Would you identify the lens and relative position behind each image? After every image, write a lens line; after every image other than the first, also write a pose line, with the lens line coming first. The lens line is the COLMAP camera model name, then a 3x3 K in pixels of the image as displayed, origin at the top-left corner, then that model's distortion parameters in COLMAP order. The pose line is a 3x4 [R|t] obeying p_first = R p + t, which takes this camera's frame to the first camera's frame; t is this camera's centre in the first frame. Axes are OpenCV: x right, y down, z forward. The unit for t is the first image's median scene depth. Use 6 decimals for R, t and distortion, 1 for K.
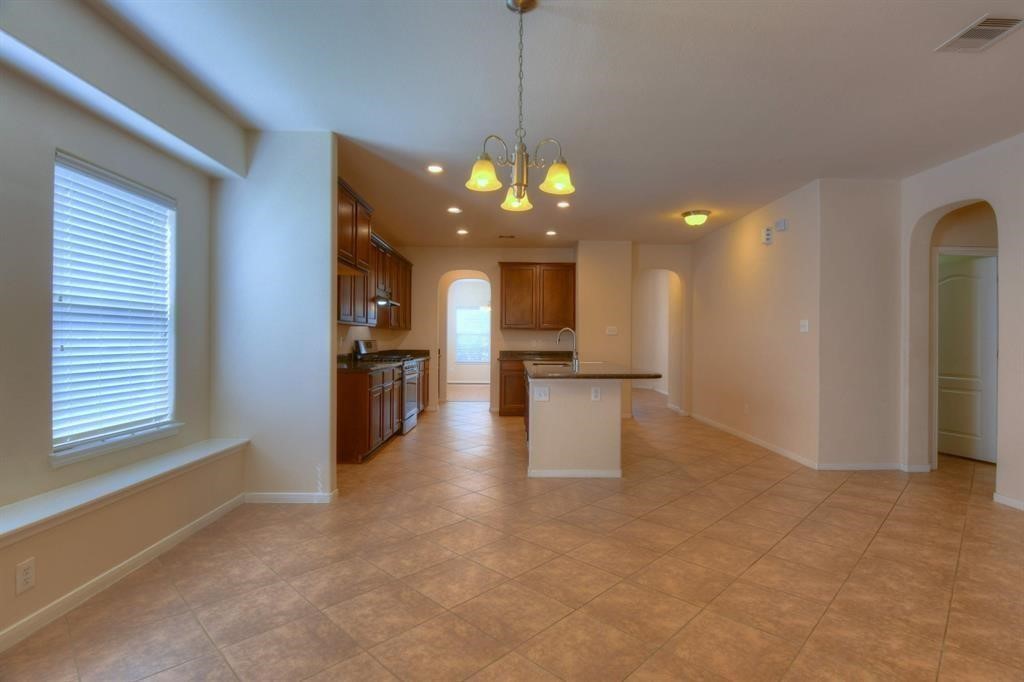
lens RADIAL K [[499.0, 0, 512.4], [0, 499.0, 338.4], [0, 0, 1]] dist [-0.008404, -0.005357]
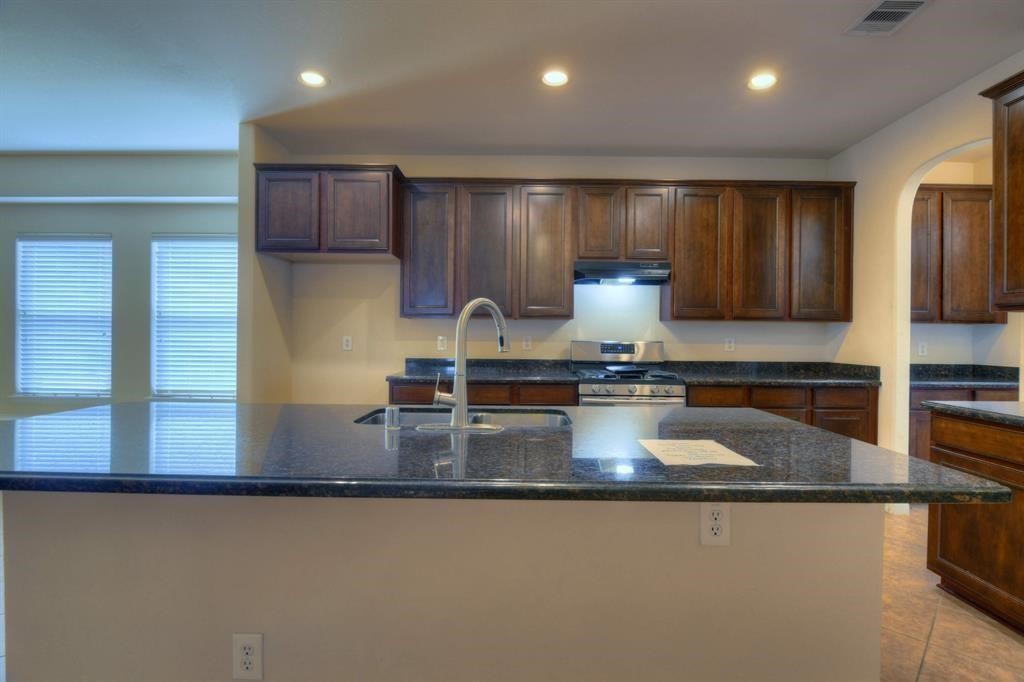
lens RADIAL K [[499.0, 0, 513.4], [0, 499.0, 335.6], [0, 0, 1]] dist [-0.008404, -0.005357]
pose [[0.001634, -0.002977, -0.999994, 0.273217], [-0.009229, 0.999953, -0.002992, 0.000021], [0.999956, 0.009234, 0.001606, 0.681546]]
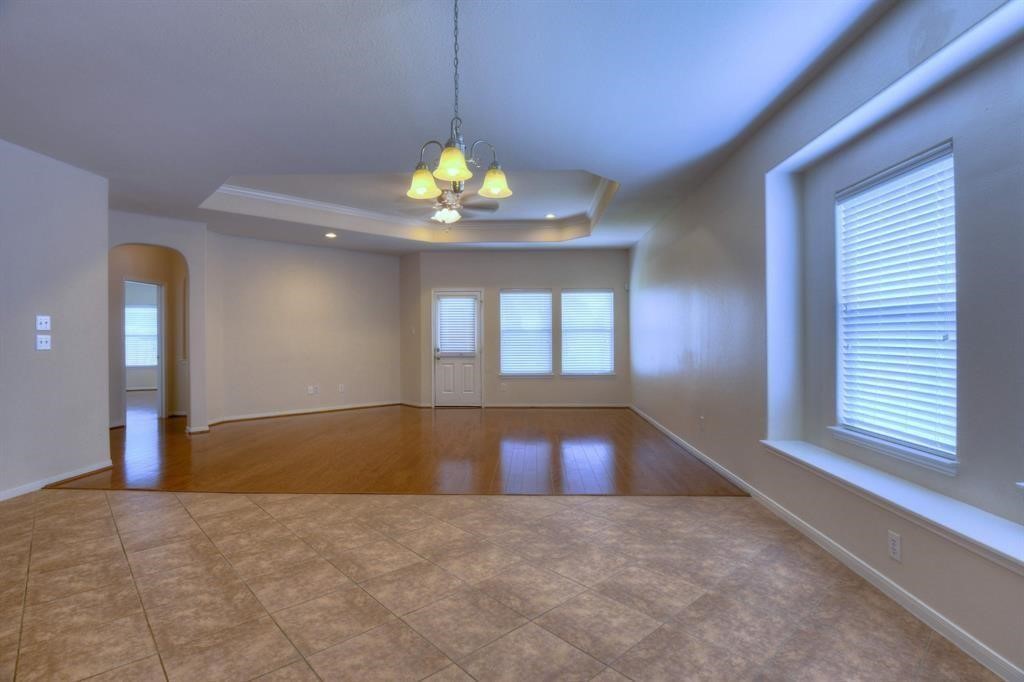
lens RADIAL K [[499.0, 0, 514.2], [0, 499.0, 337.9], [0, 0, 1]] dist [-0.008404, -0.005357]
pose [[-0.999181, 0.003126, 0.040336, -0.031942], [0.003164, 0.999995, 0.000878, -0.000051], [-0.040333, 0.001005, -0.999186, 0.528154]]
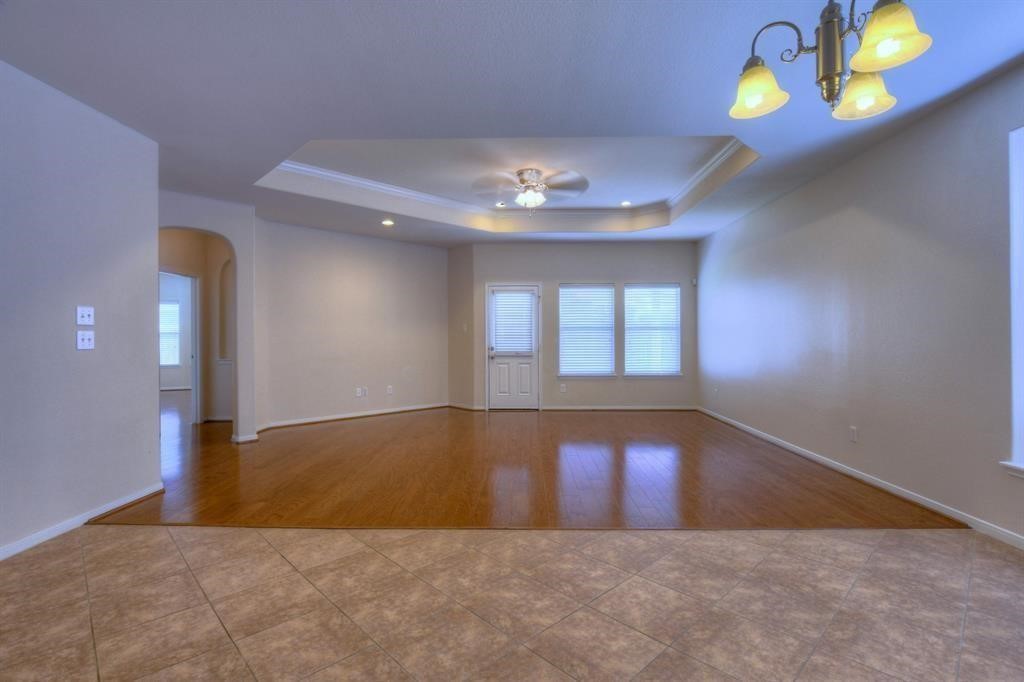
lens RADIAL K [[480.6, 0, 514.6], [0, 480.6, 336.3], [0, 0, 1]] dist [-0.008164, -0.003889]
pose [[-0.999750, 0.002394, 0.022222, 0.106773], [0.002410, 0.999997, 0.000694, 0.000823], [-0.022220, 0.000748, -0.999753, 0.427569]]
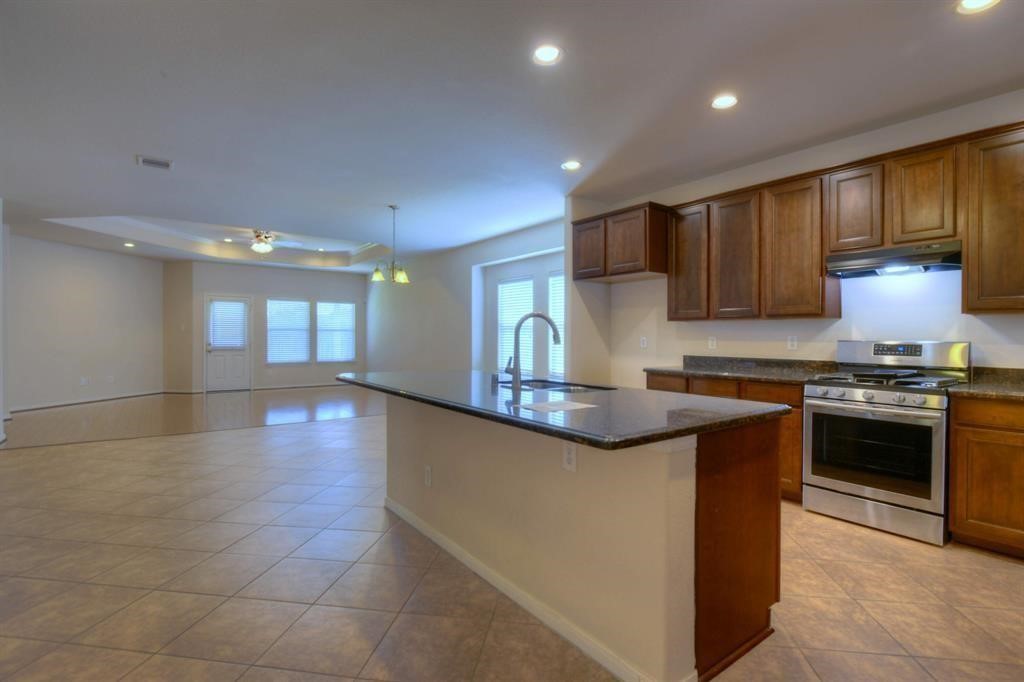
lens RADIAL K [[480.6, 0, 515.0], [0, 480.6, 337.2], [0, 0, 1]] dist [-0.008164, -0.003889]
pose [[-0.802504, -0.002174, -0.596643, 0.275715], [-0.005105, 0.999982, 0.003223, 0.000006], [0.596625, 0.005632, -0.802501, 0.919240]]
